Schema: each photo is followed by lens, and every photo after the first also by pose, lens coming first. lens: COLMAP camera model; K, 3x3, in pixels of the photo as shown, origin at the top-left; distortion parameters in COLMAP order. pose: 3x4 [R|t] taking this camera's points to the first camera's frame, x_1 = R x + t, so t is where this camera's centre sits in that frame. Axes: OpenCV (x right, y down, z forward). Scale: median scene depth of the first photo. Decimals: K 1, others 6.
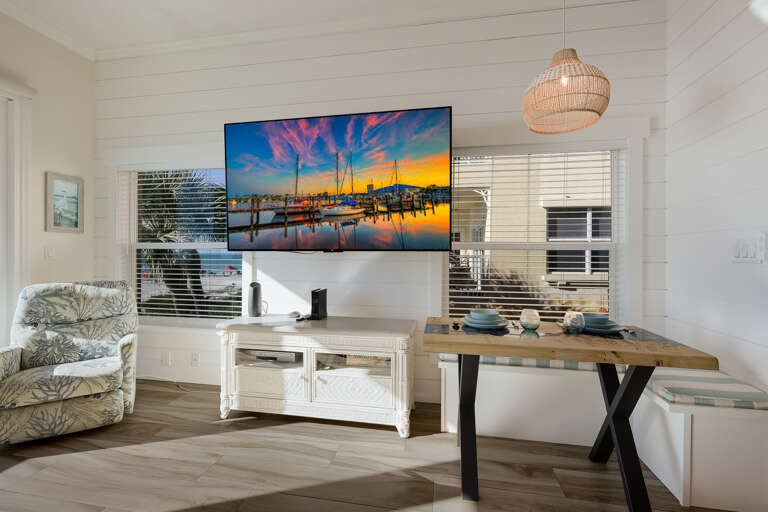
lens RADIAL K [[329.9, 0, 381.2], [0, 329.9, 257.3], [0, 0, 1]] dist [-0.004070, -0.000041]
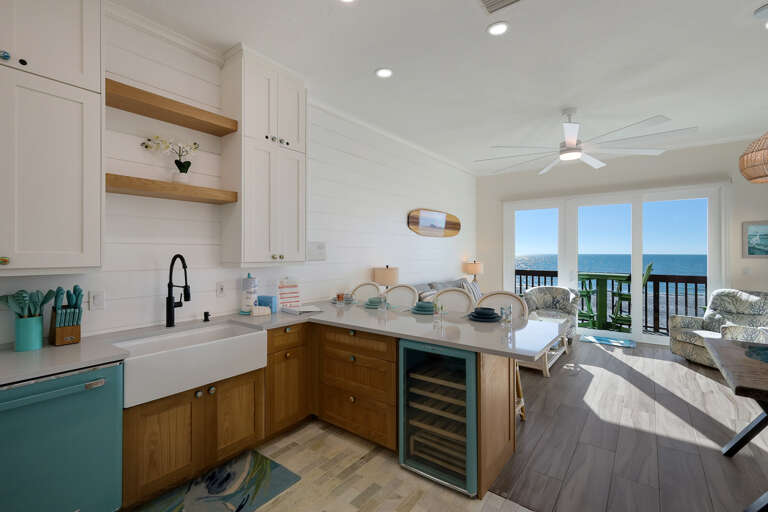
lens RADIAL K [[349.7, 0, 382.8], [0, 349.7, 252.5], [0, 0, 1]] dist [-0.002873, -0.000262]
pose [[-0.463133, -0.002135, -0.886286, 1.590899], [0.000712, 0.999996, -0.002780, -0.120203], [0.886288, -0.001918, -0.463130, 0.233405]]
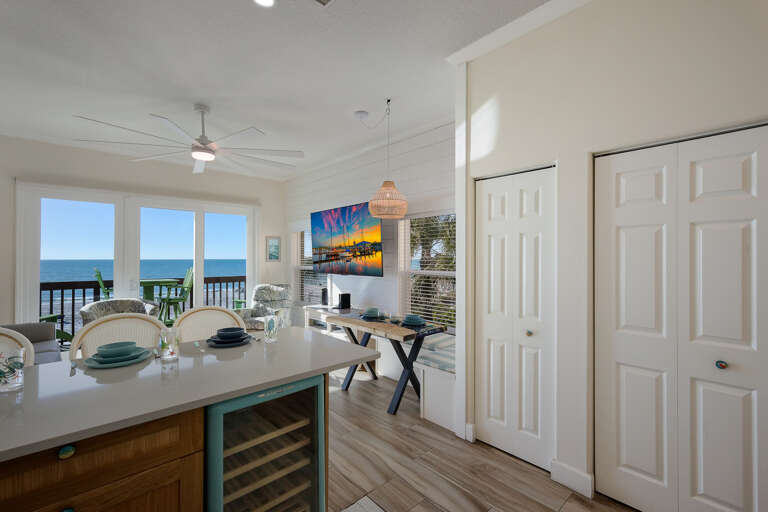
lens RADIAL K [[329.9, 0, 388.5], [0, 329.9, 255.3], [0, 0, 1]] dist [-0.004070, -0.000041]
pose [[0.803304, -0.008344, -0.595511, 1.256840], [0.003989, 0.999955, -0.008630, -0.117116], [0.595556, 0.004557, 0.803301, -0.435519]]
